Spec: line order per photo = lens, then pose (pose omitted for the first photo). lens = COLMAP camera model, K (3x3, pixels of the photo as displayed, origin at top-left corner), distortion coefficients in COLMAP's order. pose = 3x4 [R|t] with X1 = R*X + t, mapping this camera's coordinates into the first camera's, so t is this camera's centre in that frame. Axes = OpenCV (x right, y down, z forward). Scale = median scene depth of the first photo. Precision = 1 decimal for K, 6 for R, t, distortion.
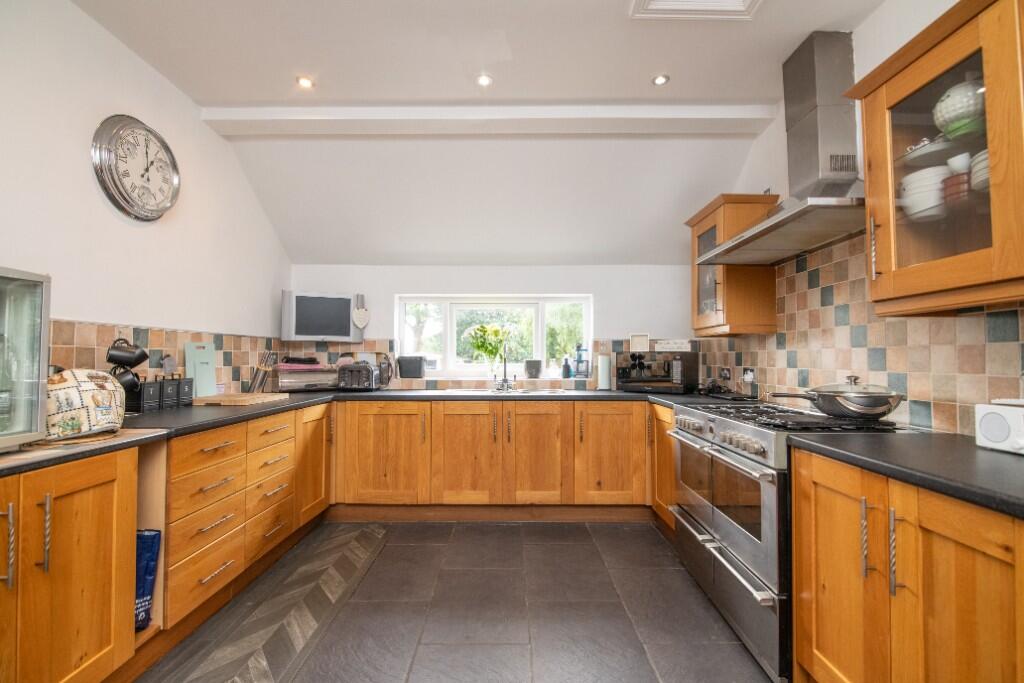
lens RADIAL K [[473.8, 0, 513.0], [0, 473.8, 344.0], [0, 0, 1]] dist [-0.010918, -0.001158]
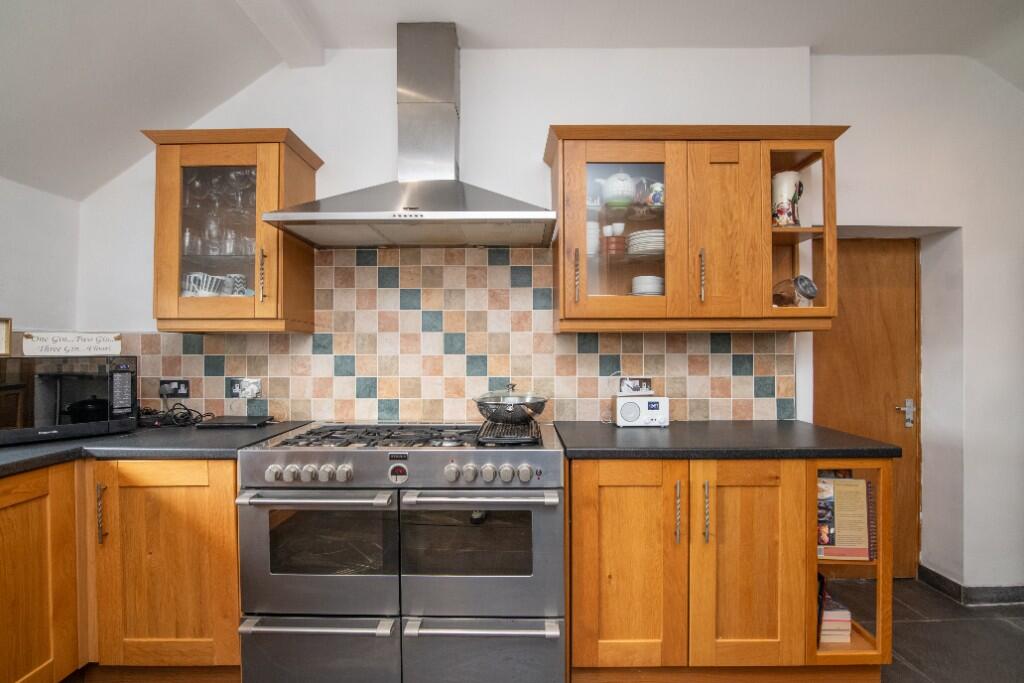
lens RADIAL K [[473.8, 0, 511.1], [0, 473.8, 345.6], [0, 0, 1]] dist [-0.010918, -0.001158]
pose [[-0.002579, 0.003716, 0.999990, -0.334139], [-0.028353, 0.999591, -0.003787, -0.012560], [-0.999595, -0.028363, -0.002473, 0.929487]]
